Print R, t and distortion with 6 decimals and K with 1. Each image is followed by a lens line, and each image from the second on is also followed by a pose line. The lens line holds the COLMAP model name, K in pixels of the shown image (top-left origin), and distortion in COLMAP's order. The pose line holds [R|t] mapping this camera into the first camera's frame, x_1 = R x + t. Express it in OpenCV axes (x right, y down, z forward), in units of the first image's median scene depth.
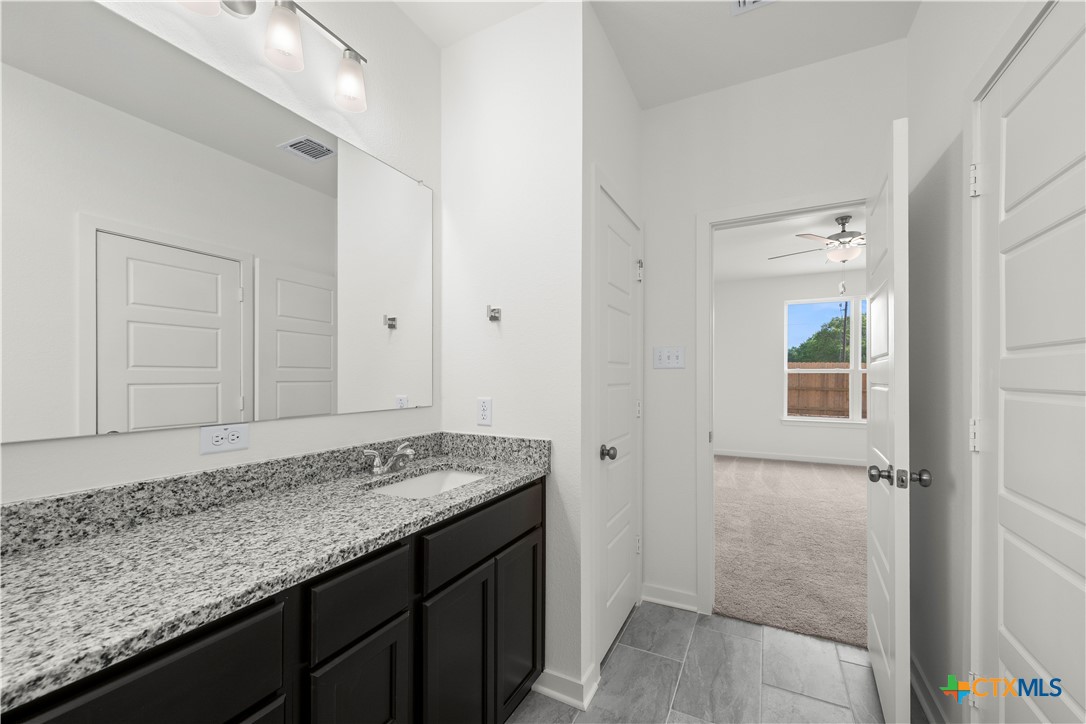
lens RADIAL K [[430.5, 0, 547.6], [0, 430.5, 367.3], [0, 0, 1]] dist [0.000093, 0.000037]
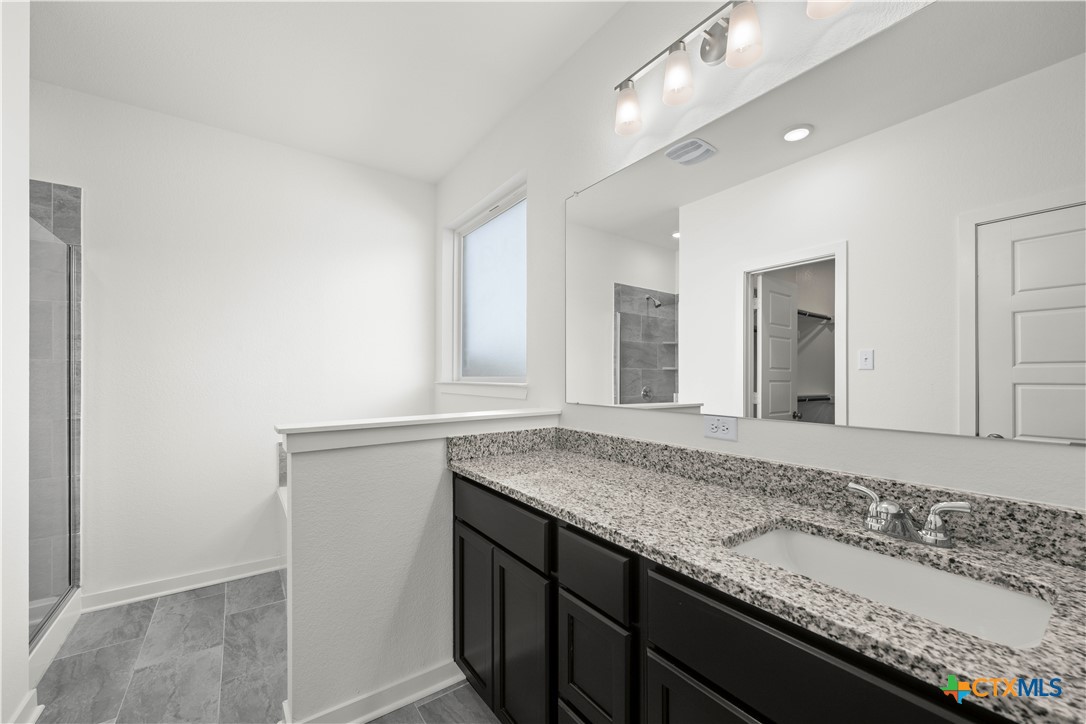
lens RADIAL K [[430.5, 0, 551.7], [0, 430.5, 375.3], [0, 0, 1]] dist [0.000093, 0.000037]
pose [[-0.450565, -0.003180, -0.892738, 0.478412], [0.017027, 0.999781, -0.012155, 0.029794], [0.892581, -0.020677, -0.450413, 1.096013]]
